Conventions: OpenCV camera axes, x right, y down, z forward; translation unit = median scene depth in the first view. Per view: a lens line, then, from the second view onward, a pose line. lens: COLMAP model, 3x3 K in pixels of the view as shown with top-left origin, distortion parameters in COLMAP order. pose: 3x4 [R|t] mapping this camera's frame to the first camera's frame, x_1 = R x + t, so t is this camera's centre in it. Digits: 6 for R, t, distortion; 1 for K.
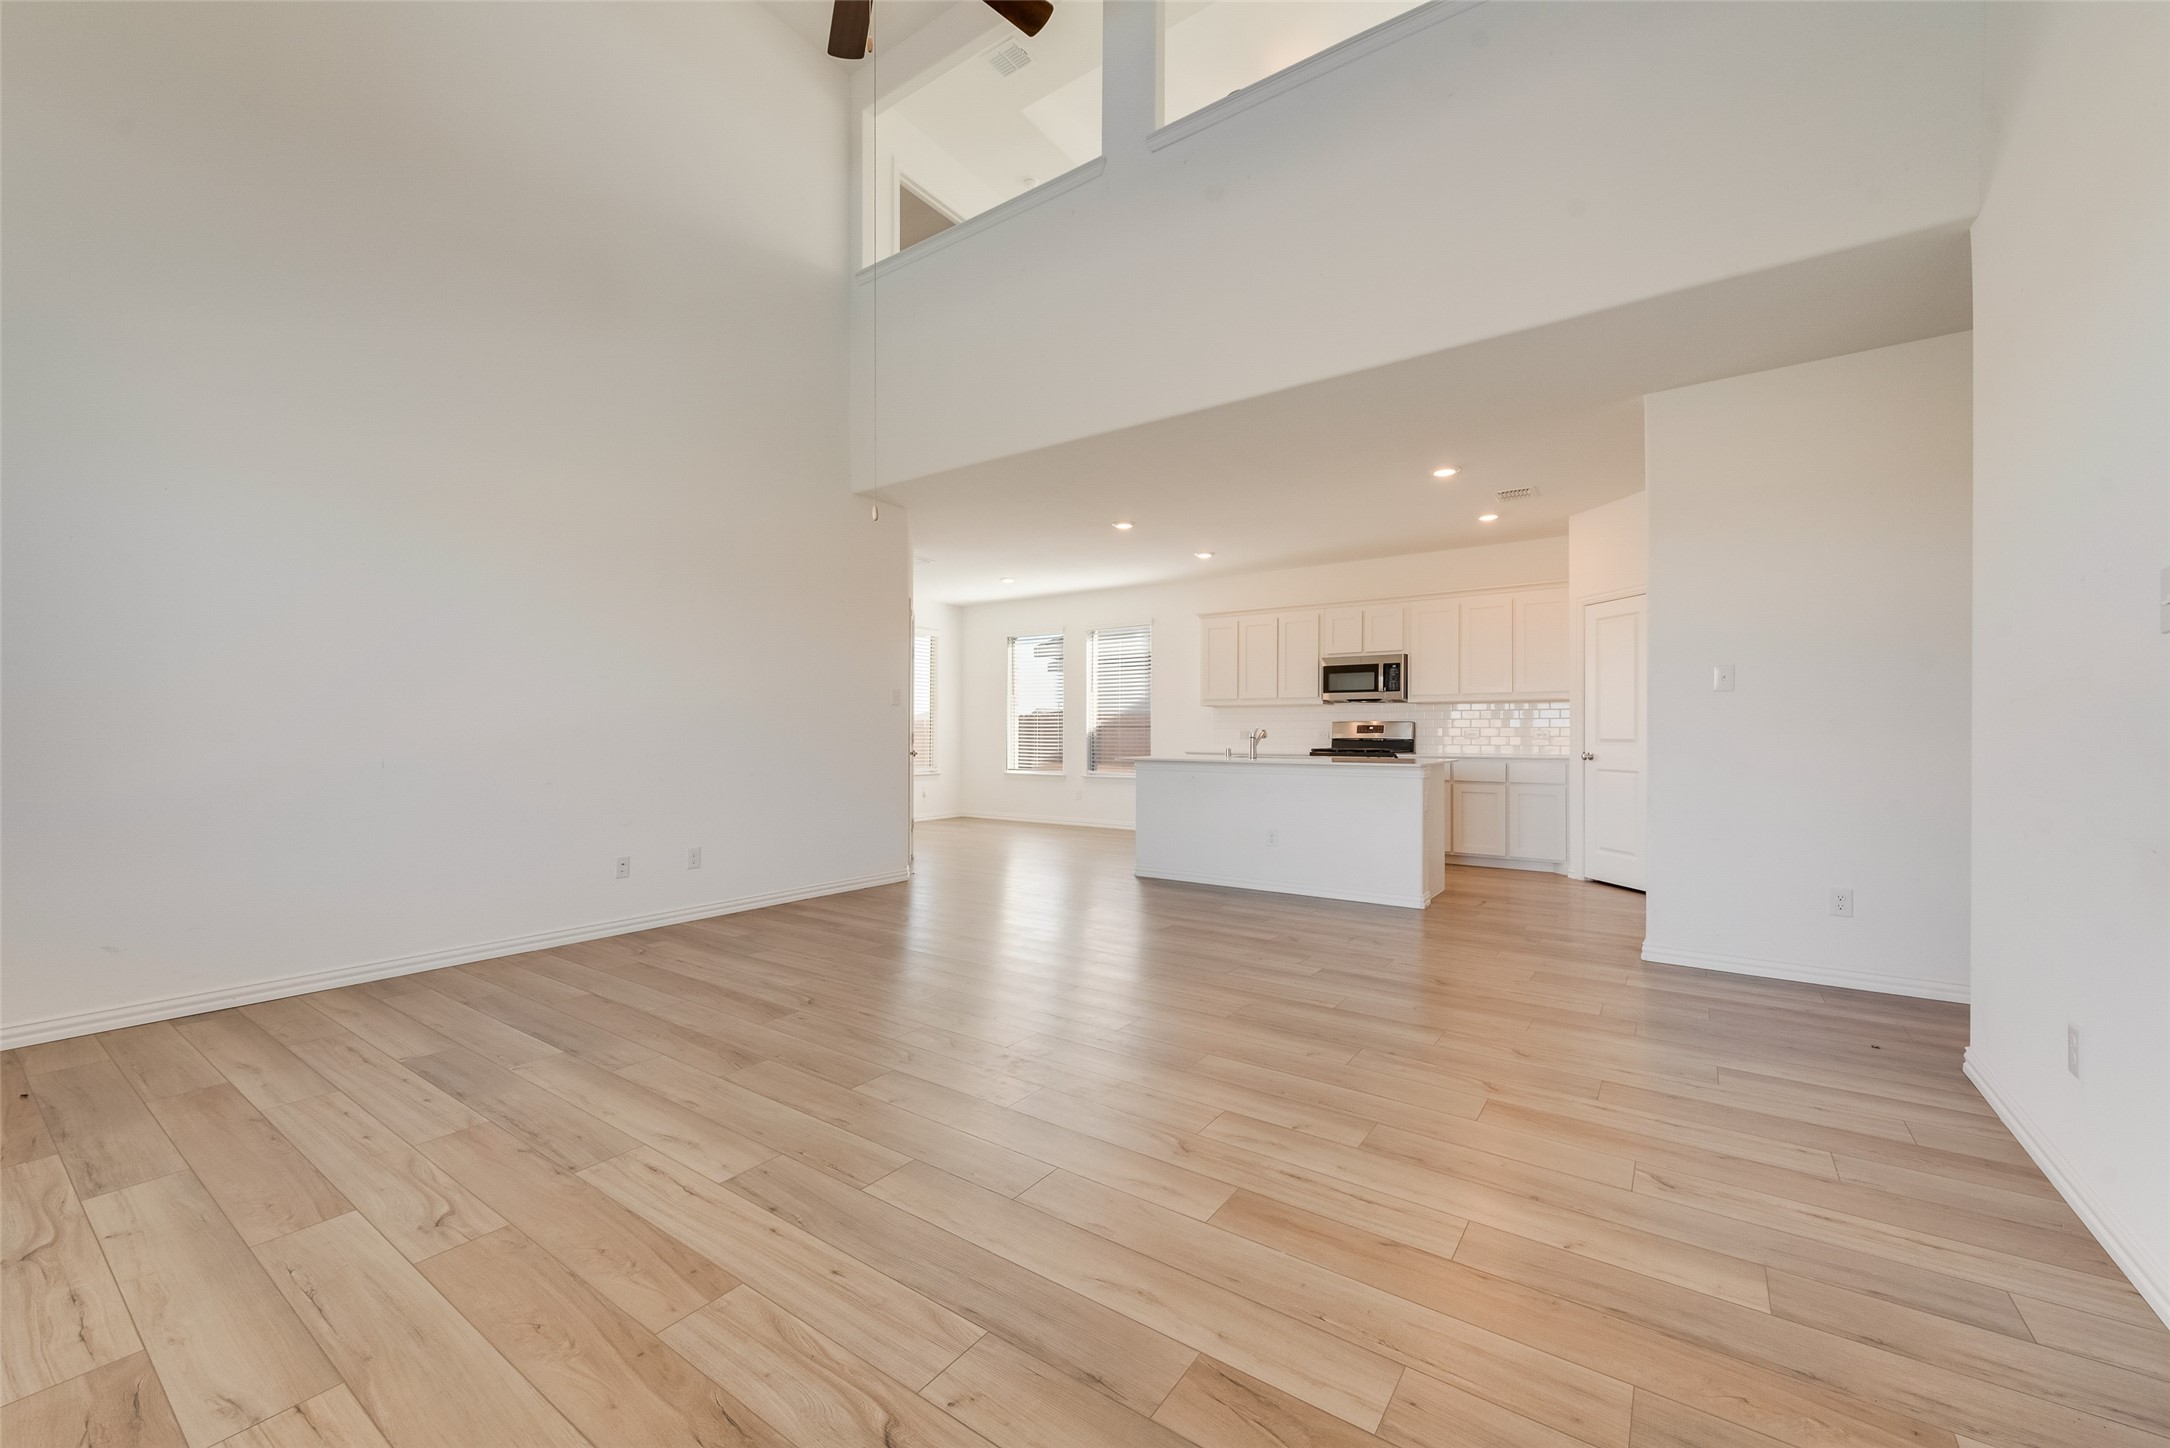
lens RADIAL K [[854.4, 0, 1094.4], [0, 854.4, 731.4], [0, 0, 1]] dist [0.009953, -0.000375]
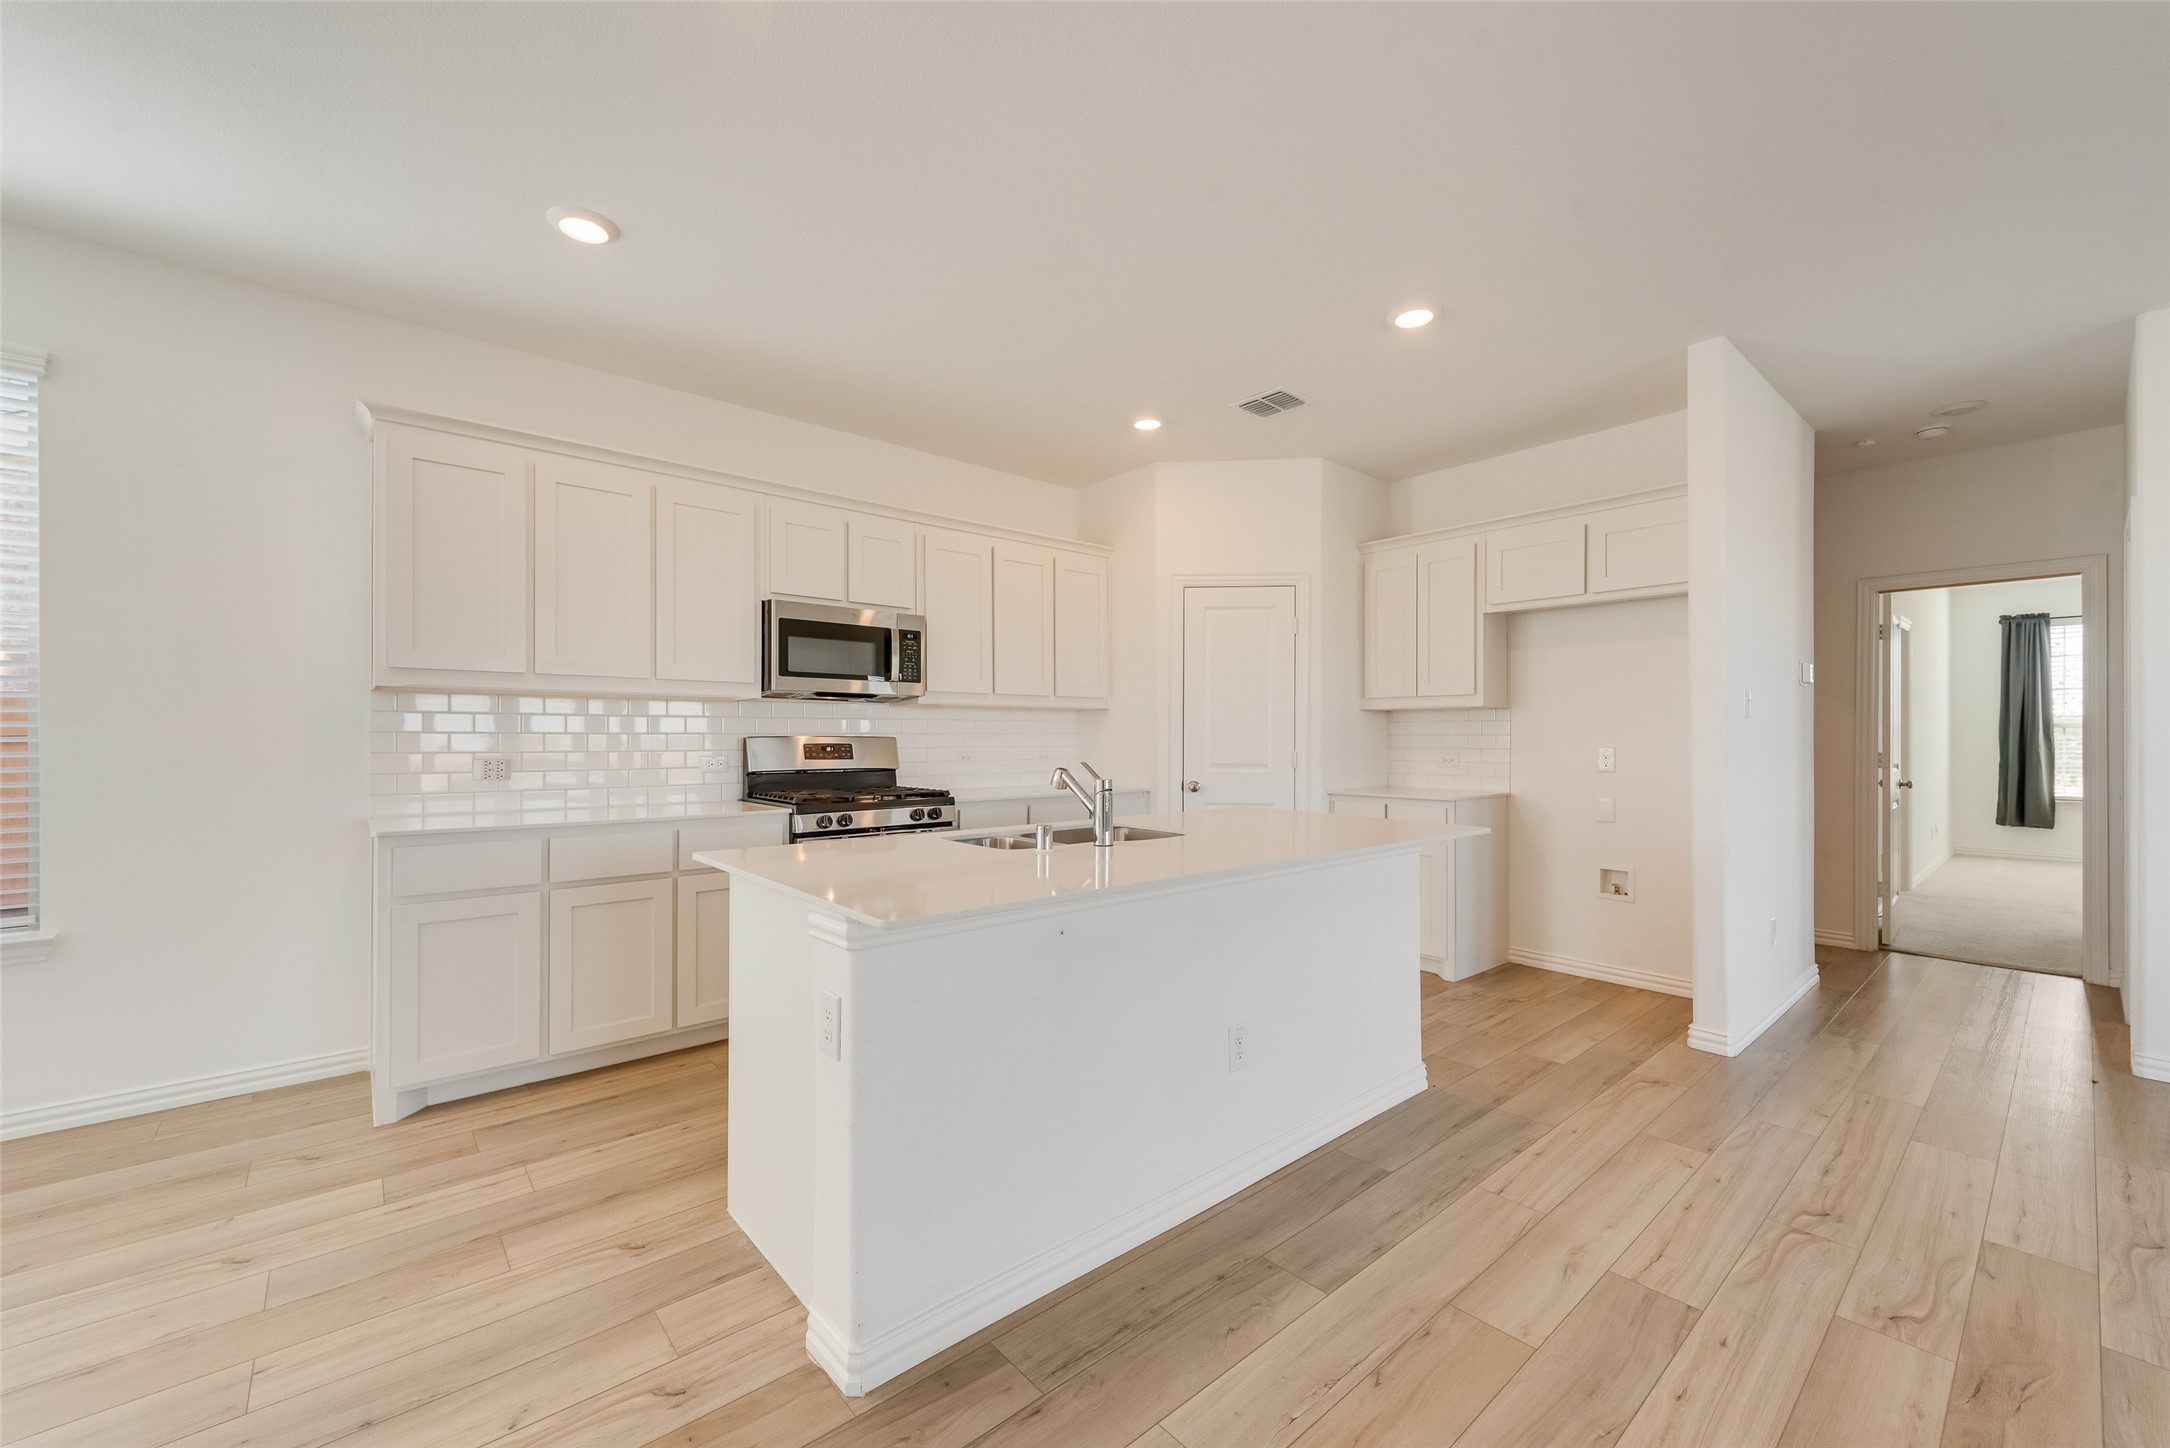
lens RADIAL K [[854.4, 0, 1086.2], [0, 854.4, 732.5], [0, 0, 1]] dist [0.009953, -0.000375]
pose [[0.251550, 0.002953, 0.967840, -0.163228], [-0.001427, 0.999995, -0.002681, -0.014856], [-0.967843, -0.000706, 0.251553, 0.831854]]
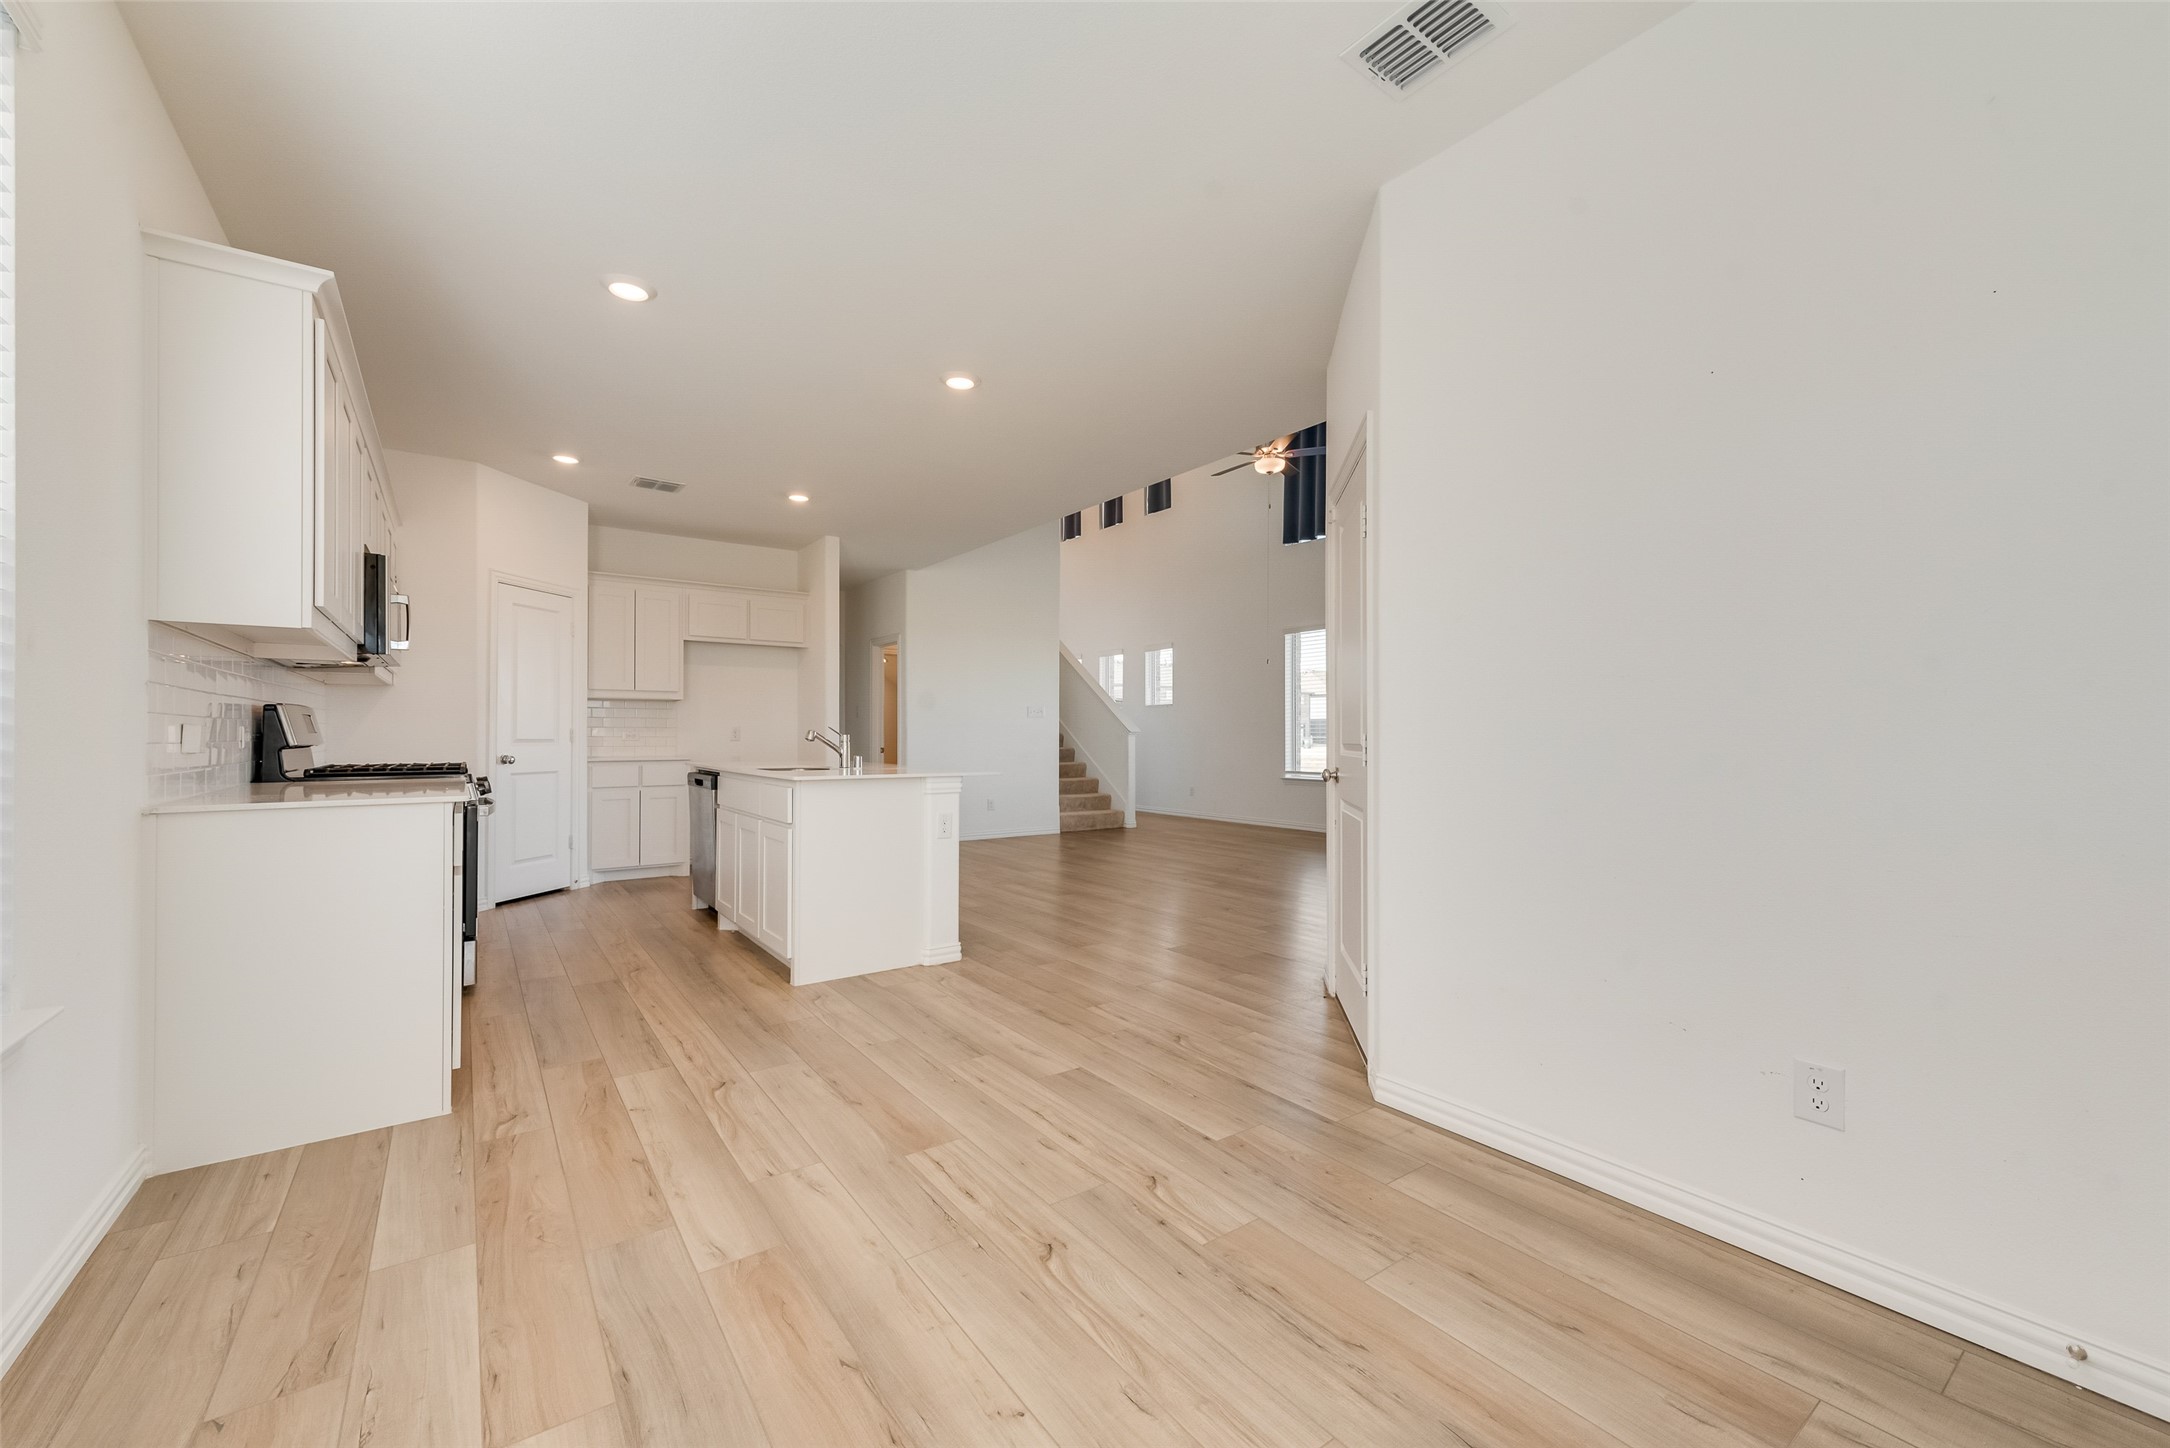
lens RADIAL K [[854.4, 0, 1099.8], [0, 854.4, 732.9], [0, 0, 1]] dist [0.009953, -0.000375]
pose [[-0.948255, -0.005060, 0.317470, -0.240282], [-0.006347, 0.999975, -0.003021, 0.001774], [-0.317447, -0.004880, -0.948264, 1.497068]]
